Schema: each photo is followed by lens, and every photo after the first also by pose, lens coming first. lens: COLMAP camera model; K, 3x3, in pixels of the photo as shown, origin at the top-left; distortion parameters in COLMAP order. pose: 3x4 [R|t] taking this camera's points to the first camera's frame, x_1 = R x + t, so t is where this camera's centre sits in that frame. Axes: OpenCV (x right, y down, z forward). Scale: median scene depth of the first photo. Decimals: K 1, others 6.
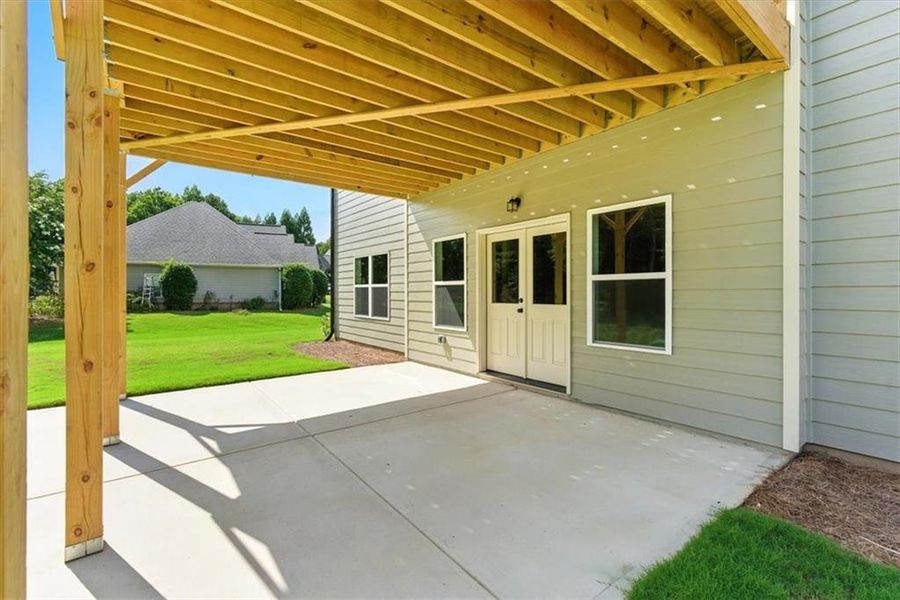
lens RADIAL K [[406.7, 0, 446.5], [0, 406.7, 295.4], [0, 0, 1]] dist [0.001957, -0.000025]
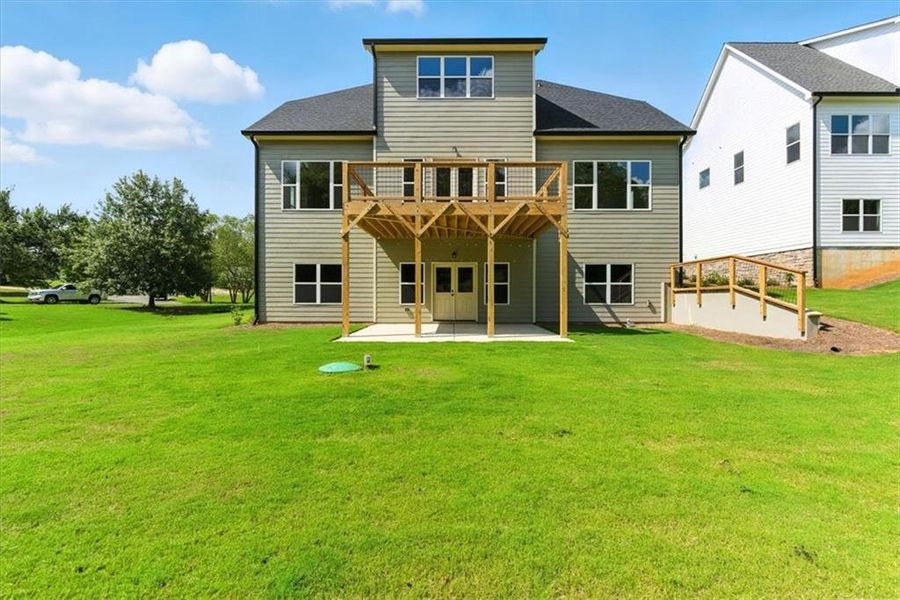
lens RADIAL K [[396.8, 0, 450.0], [0, 396.8, 287.3], [0, 0, 1]] dist [0.000431, -0.000036]
pose [[0.604040, -0.005449, 0.796935, -1.164863], [0.002910, 0.999985, 0.004631, -0.014936], [-0.796949, -0.000478, 0.604047, -0.338062]]
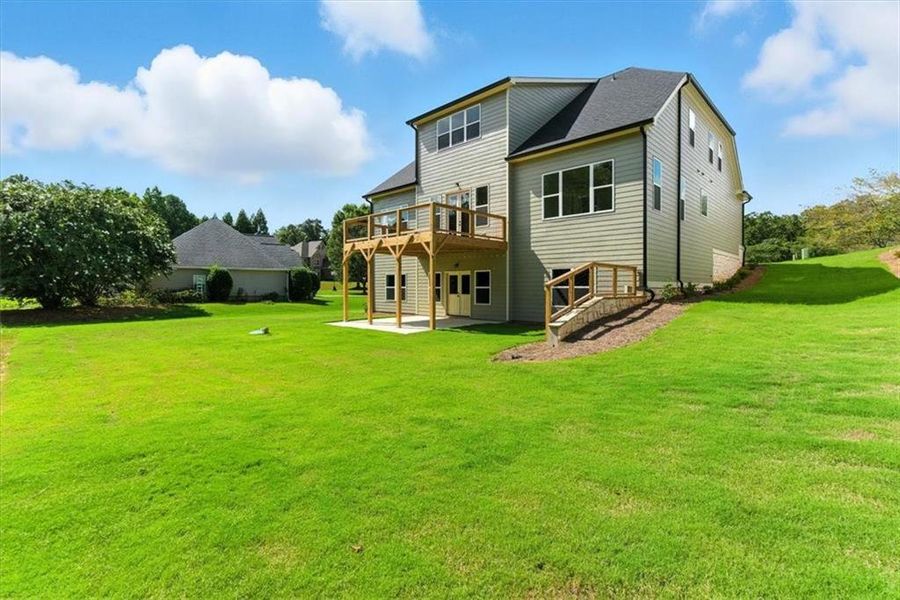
lens RADIAL K [[406.7, 0, 446.5], [0, 406.7, 295.4], [0, 0, 1]] dist [0.001957, -0.000025]
pose [[0.988372, -0.003458, 0.152014, -0.272922], [0.001120, 0.999880, 0.015463, -0.013268], [-0.152049, -0.015113, 0.988257, -1.485248]]
